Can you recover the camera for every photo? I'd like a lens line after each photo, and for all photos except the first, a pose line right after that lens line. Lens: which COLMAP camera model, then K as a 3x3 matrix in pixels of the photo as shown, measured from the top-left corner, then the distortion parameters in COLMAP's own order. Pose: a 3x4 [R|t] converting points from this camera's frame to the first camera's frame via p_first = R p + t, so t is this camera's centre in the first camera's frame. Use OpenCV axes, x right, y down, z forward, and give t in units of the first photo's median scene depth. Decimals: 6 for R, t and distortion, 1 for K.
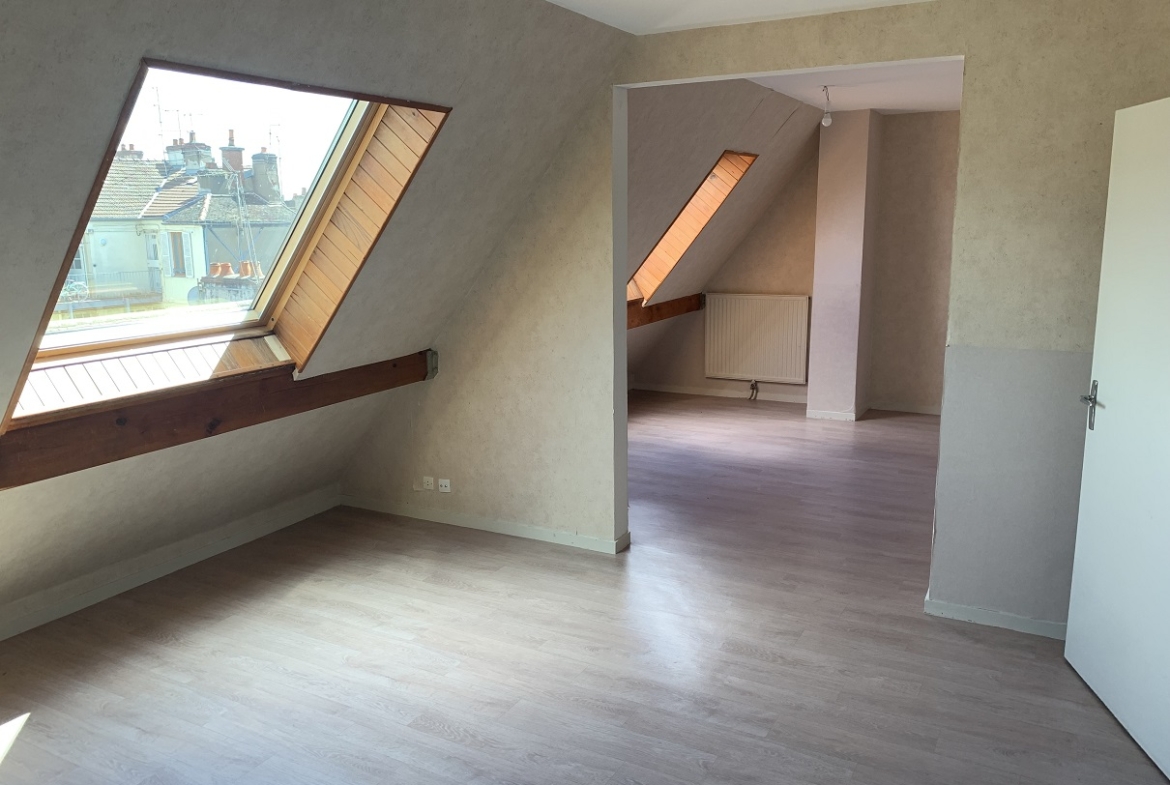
lens RADIAL K [[913.2, 0, 585.0], [0, 913.2, 392.5], [0, 0, 1]] dist [0.061680, -0.000347]
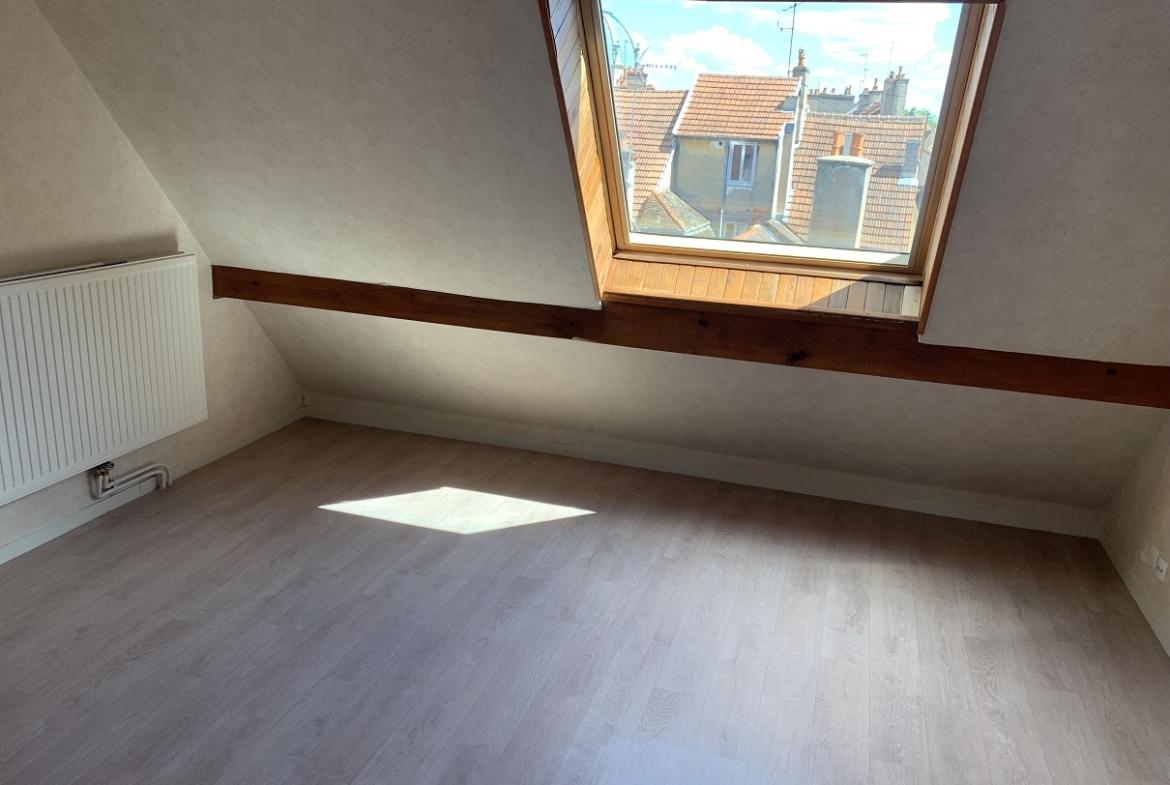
lens RADIAL K [[913.2, 0, 585.0], [0, 913.2, 392.5], [0, 0, 1]] dist [0.061680, -0.000347]
pose [[0.202419, 0.292935, -0.934460, 0.460255], [-0.243593, 0.939283, 0.241680, -0.104873], [0.948519, 0.178707, 0.261485, 0.496010]]
